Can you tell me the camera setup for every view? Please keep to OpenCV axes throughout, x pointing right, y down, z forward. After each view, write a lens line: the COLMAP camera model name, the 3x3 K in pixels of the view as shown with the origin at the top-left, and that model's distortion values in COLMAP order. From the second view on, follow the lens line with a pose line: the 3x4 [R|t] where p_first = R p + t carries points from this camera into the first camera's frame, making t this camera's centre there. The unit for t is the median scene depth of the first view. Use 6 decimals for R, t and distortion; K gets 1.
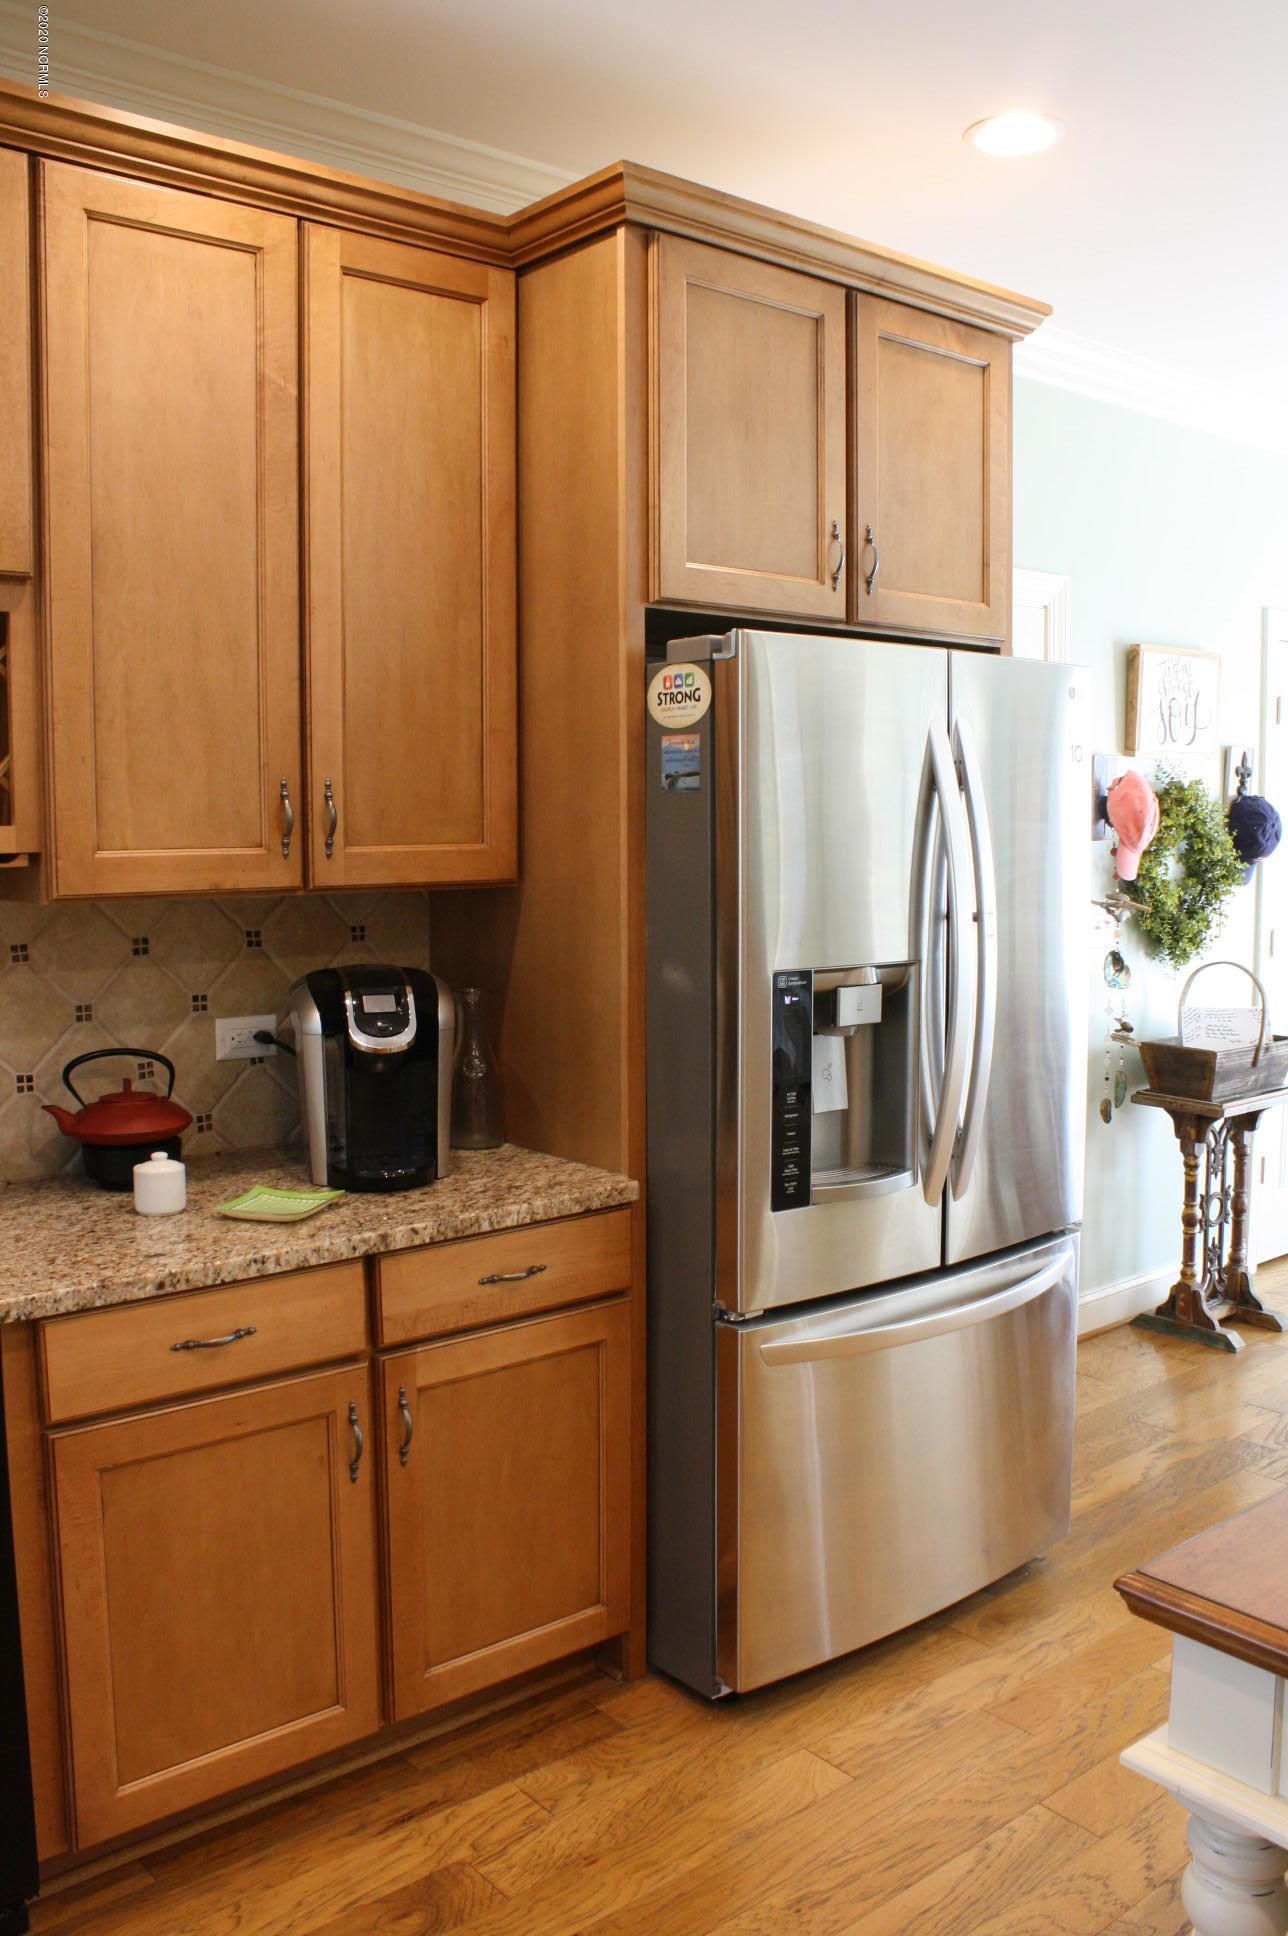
lens RADIAL K [[1622.0, 0, 633.0], [0, 1622.0, 973.8], [0, 0, 1]] dist [-0.167188, 0.152568]
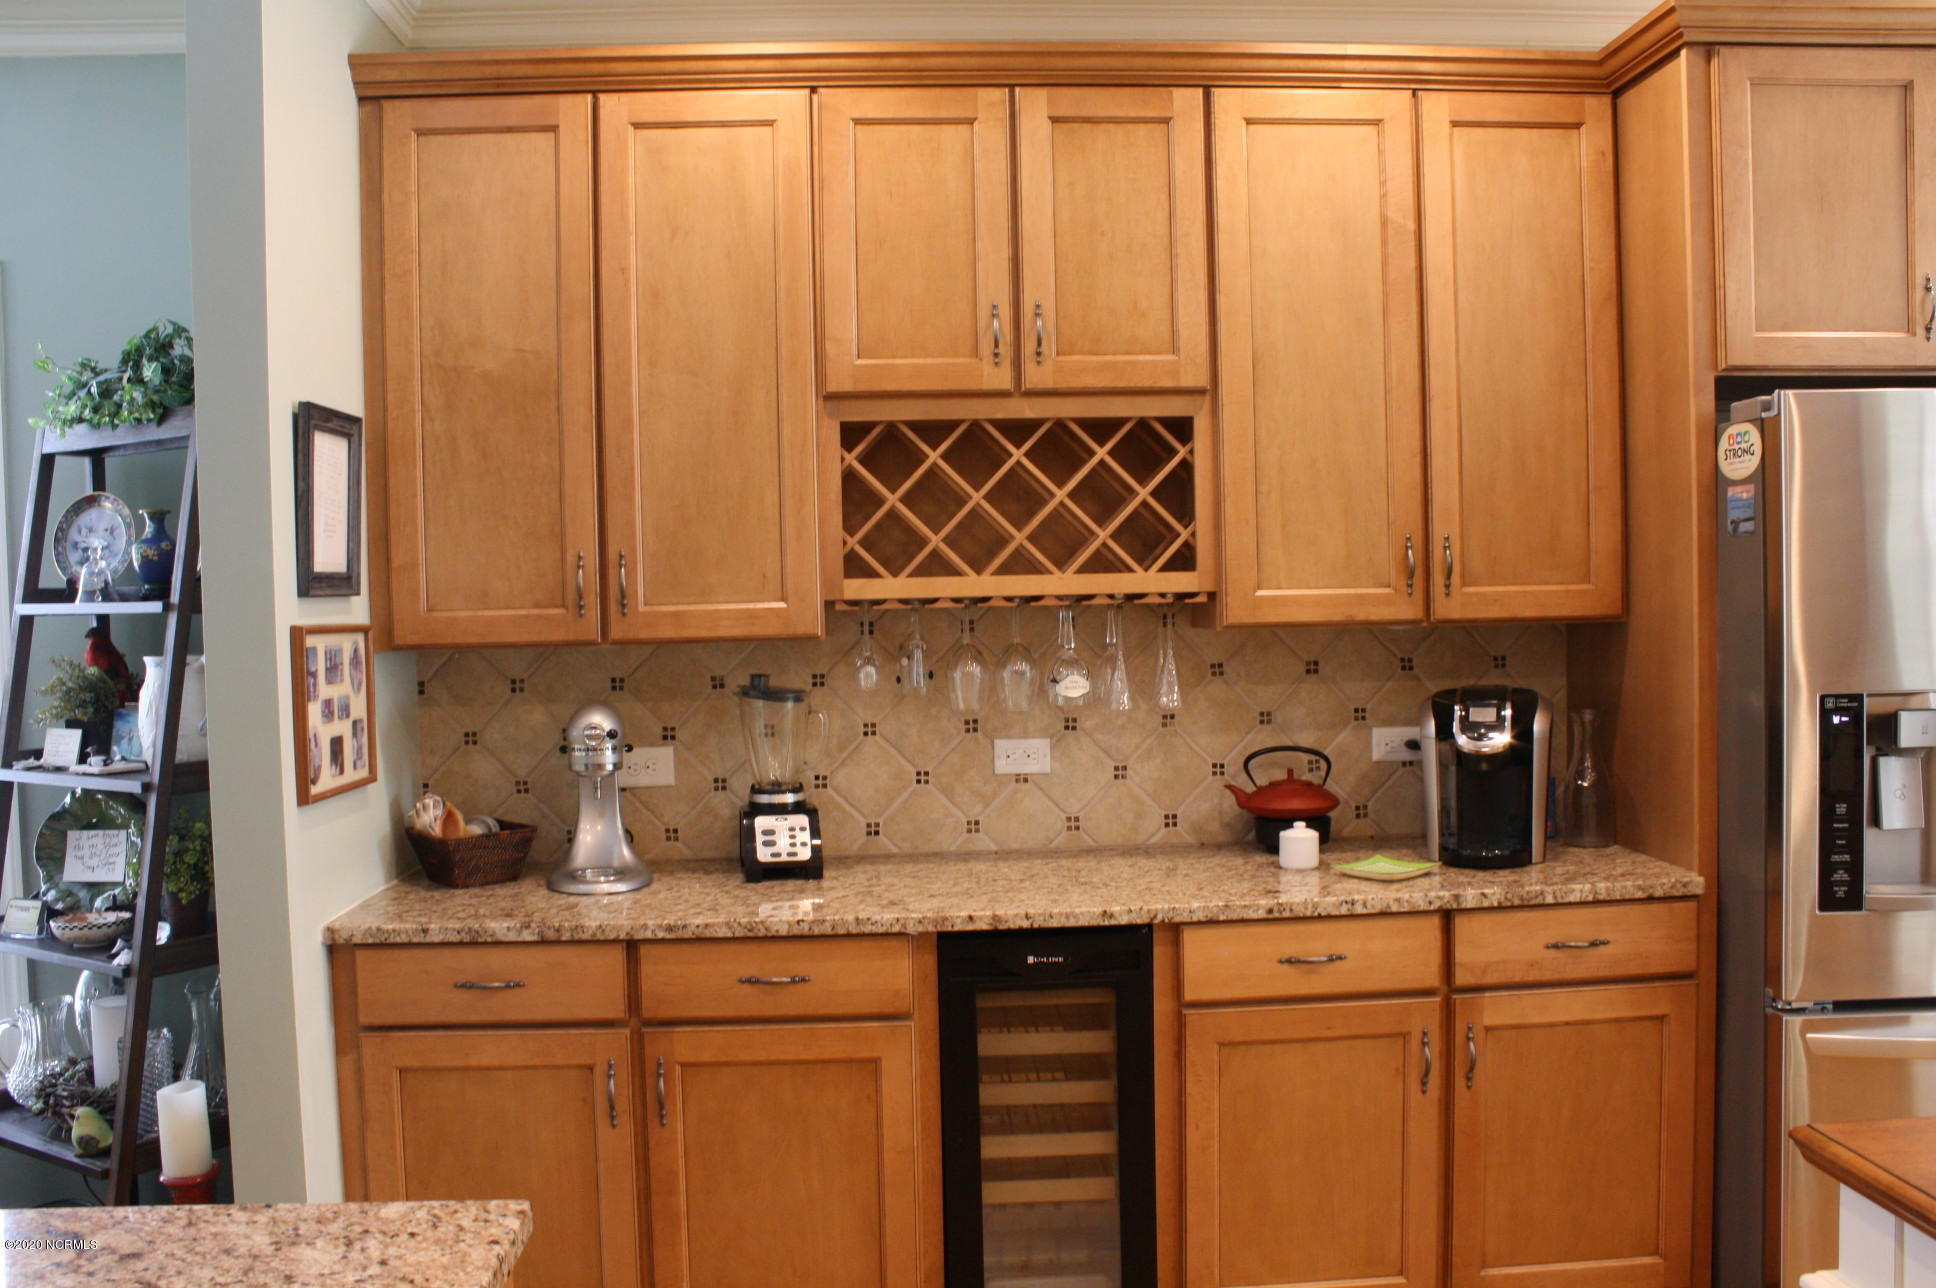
lens RADIAL K [[1622.0, 0, 978.3], [0, 1622.0, 652.5], [0, 0, 1]] dist [-0.167188, 0.152568]
pose [[0.810561, 0.006206, -0.585622, 0.240609], [-0.036571, 0.998529, -0.040035, 0.033953], [0.584511, 0.053868, 0.809595, -0.204625]]
